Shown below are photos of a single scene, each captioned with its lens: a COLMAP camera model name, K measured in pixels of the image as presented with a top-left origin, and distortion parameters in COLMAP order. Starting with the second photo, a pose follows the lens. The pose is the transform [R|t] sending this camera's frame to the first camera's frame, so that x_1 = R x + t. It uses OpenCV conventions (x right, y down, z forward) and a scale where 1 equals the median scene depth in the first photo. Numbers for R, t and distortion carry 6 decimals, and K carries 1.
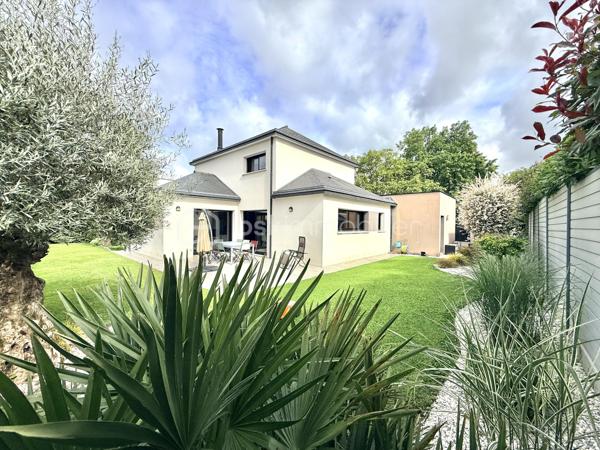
lens RADIAL K [[241.7, 0, 300.0], [0, 241.7, 225.0], [0, 0, 1]] dist [-0.000415, 0.000943]
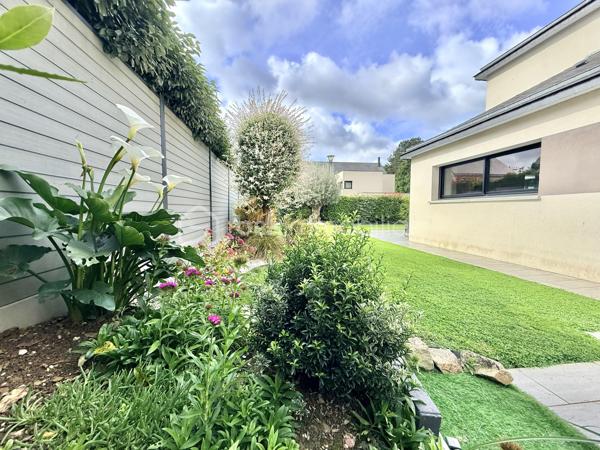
lens RADIAL K [[241.7, 0, 300.0], [0, 241.7, 225.0], [0, 0, 1]] dist [-0.000415, 0.000943]
pose [[-0.667913, 0.041754, -0.743067, 0.662248], [-0.007374, 0.998005, 0.062708, 0.040563], [0.744203, 0.047363, -0.666273, 0.832760]]
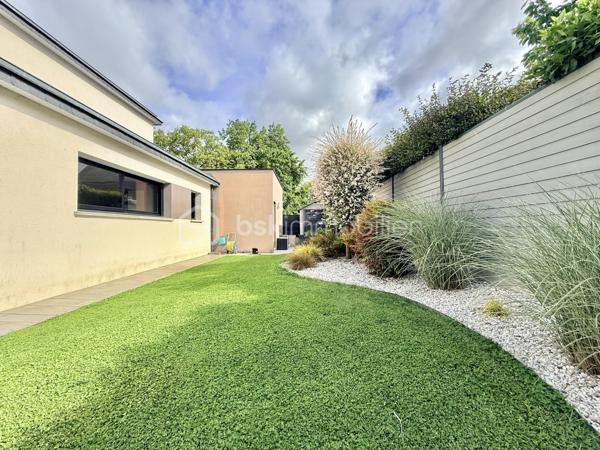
lens RADIAL K [[241.7, 0, 300.0], [0, 241.7, 225.0], [0, 0, 1]] dist [-0.000415, 0.000943]
pose [[0.764909, -0.011901, 0.644029, 0.128270], [0.018222, 0.999829, -0.003166, 0.041631], [-0.643881, 0.014157, 0.764995, 0.319376]]
